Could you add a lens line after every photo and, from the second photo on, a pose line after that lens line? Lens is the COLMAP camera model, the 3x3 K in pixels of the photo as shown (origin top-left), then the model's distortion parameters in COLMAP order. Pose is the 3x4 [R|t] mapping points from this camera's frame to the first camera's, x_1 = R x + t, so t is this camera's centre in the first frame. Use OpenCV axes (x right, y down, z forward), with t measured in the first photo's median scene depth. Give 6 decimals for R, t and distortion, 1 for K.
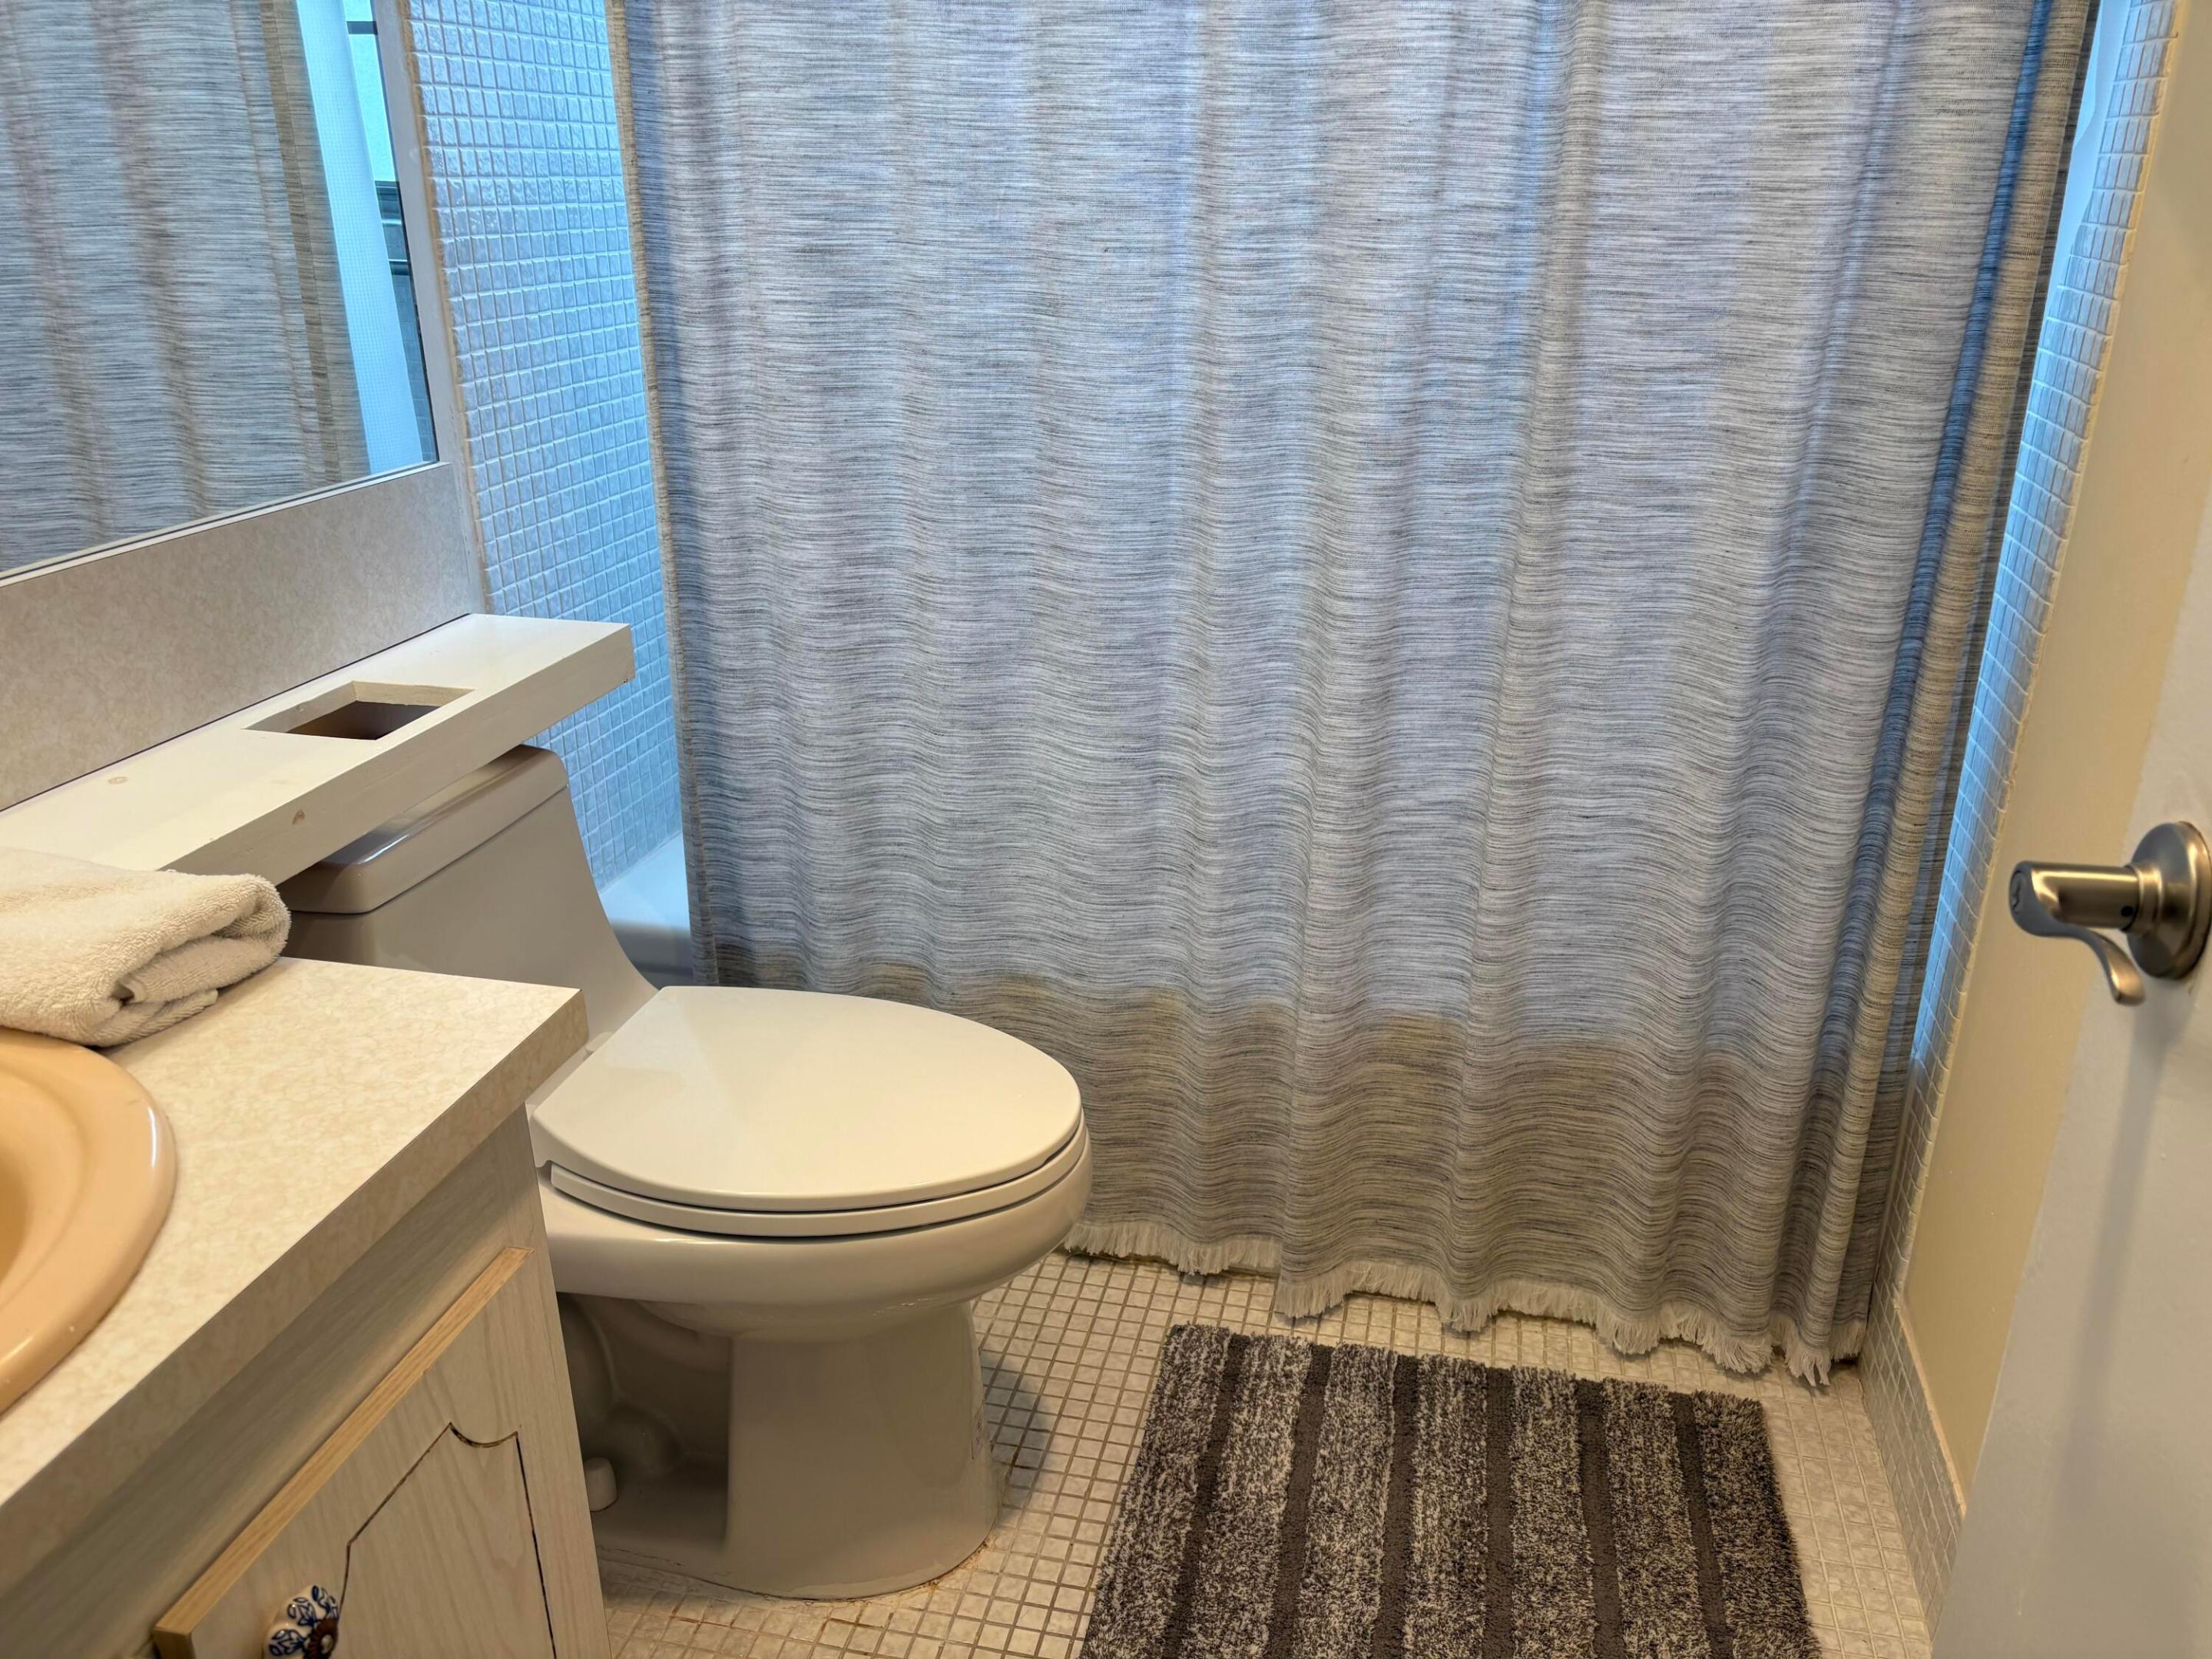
lens RADIAL K [[1521.3, 0, 987.9], [0, 1521.3, 790.6], [0, 0, 1]] dist [0.052303, -0.067925]
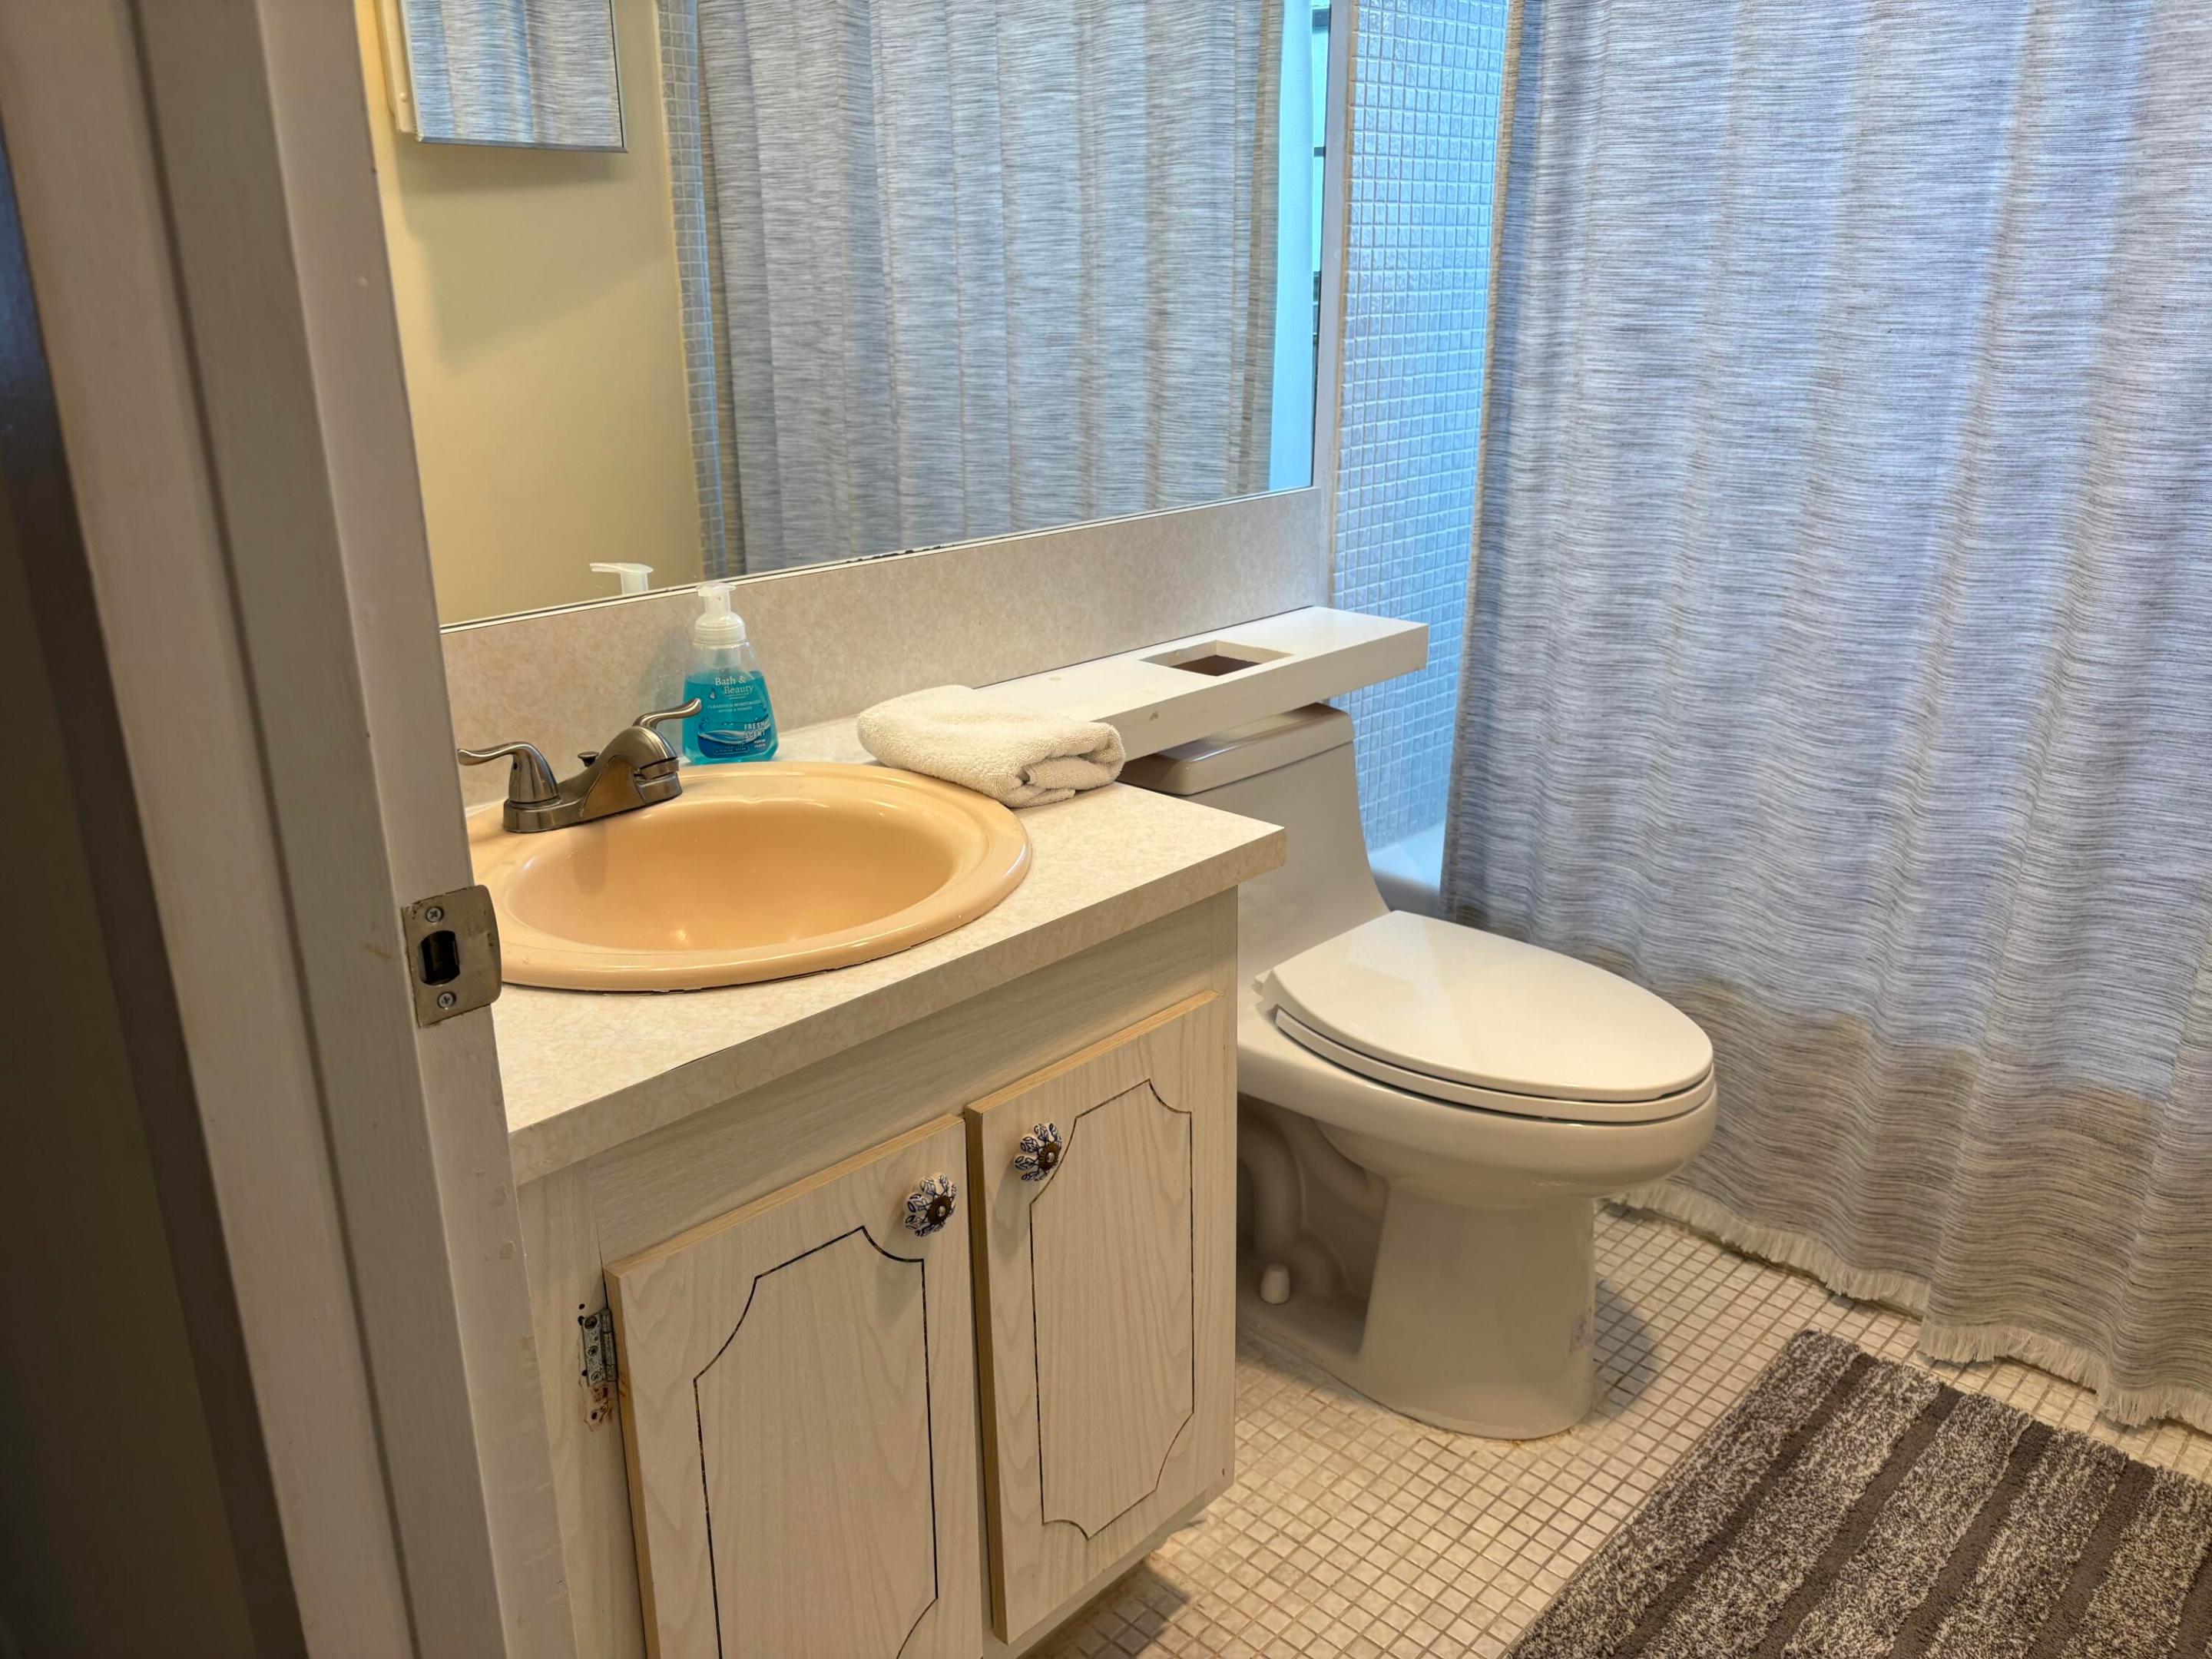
lens RADIAL K [[1717.7, 0, 1099.0], [0, 1717.7, 851.3], [0, 0, 1]] dist [0.039710, -0.036698]
pose [[0.855902, 0.163133, -0.490733, 0.250632], [-0.184849, 0.982758, 0.004295, 0.115286], [0.482972, 0.087035, 0.871299, -0.329651]]
